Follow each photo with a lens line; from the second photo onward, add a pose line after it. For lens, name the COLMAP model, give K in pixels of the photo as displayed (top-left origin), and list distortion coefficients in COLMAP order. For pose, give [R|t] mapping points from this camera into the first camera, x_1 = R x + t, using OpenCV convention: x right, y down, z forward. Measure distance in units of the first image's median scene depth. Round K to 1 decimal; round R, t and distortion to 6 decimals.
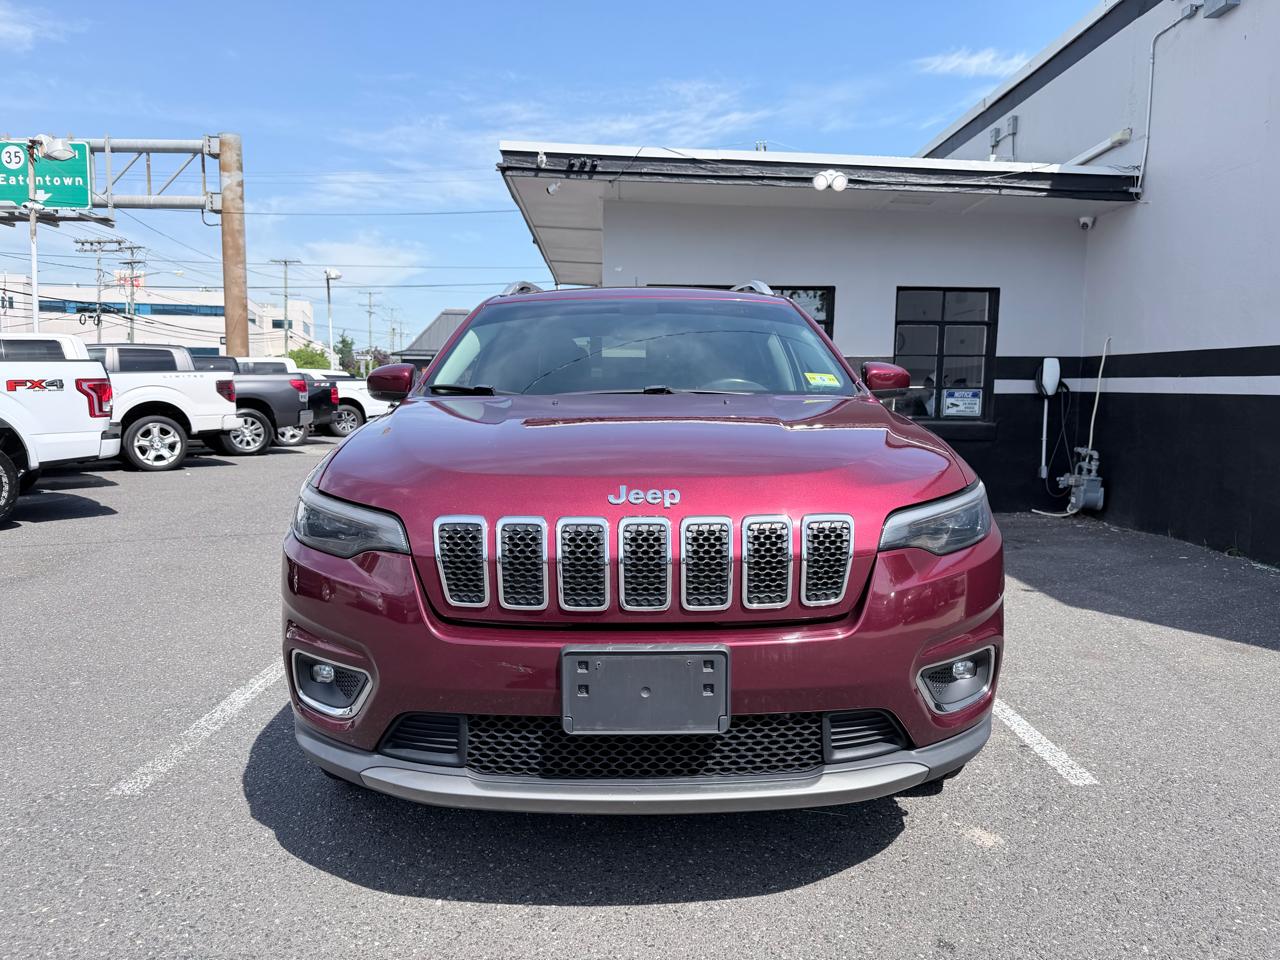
lens RADIAL K [[903.7, 0, 639.0], [0, 903.7, 474.9], [0, 0, 1]] dist [0.027626, -0.039866]
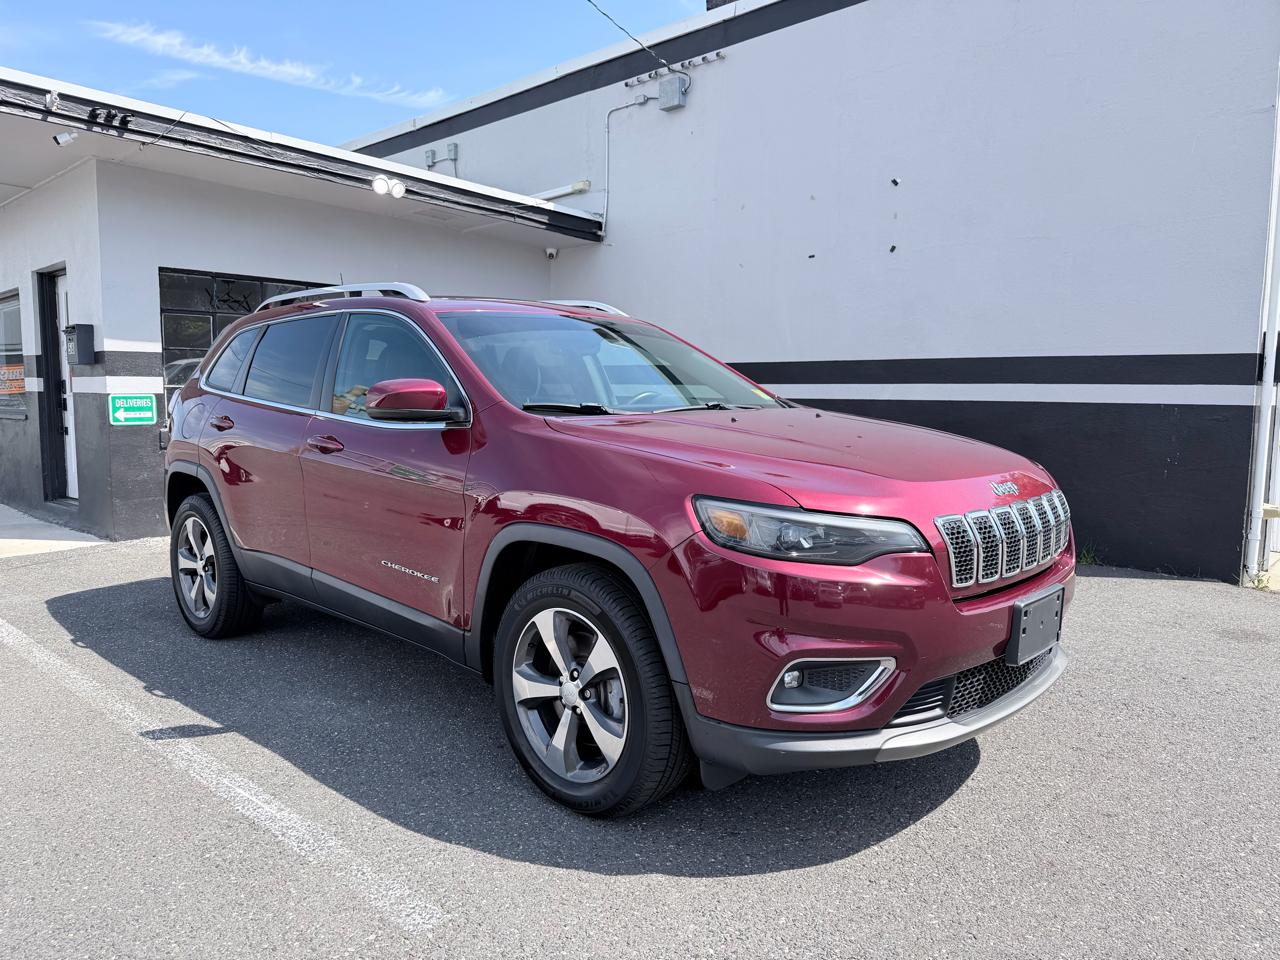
lens RADIAL K [[903.7, 0, 630.9], [0, 903.7, 487.0], [0, 0, 1]] dist [0.027626, -0.039866]
pose [[0.700146, -0.077944, 0.709732, -0.334423], [0.066216, 0.996828, 0.044152, -0.018610], [-0.710923, 0.016083, 0.703086, 0.105150]]
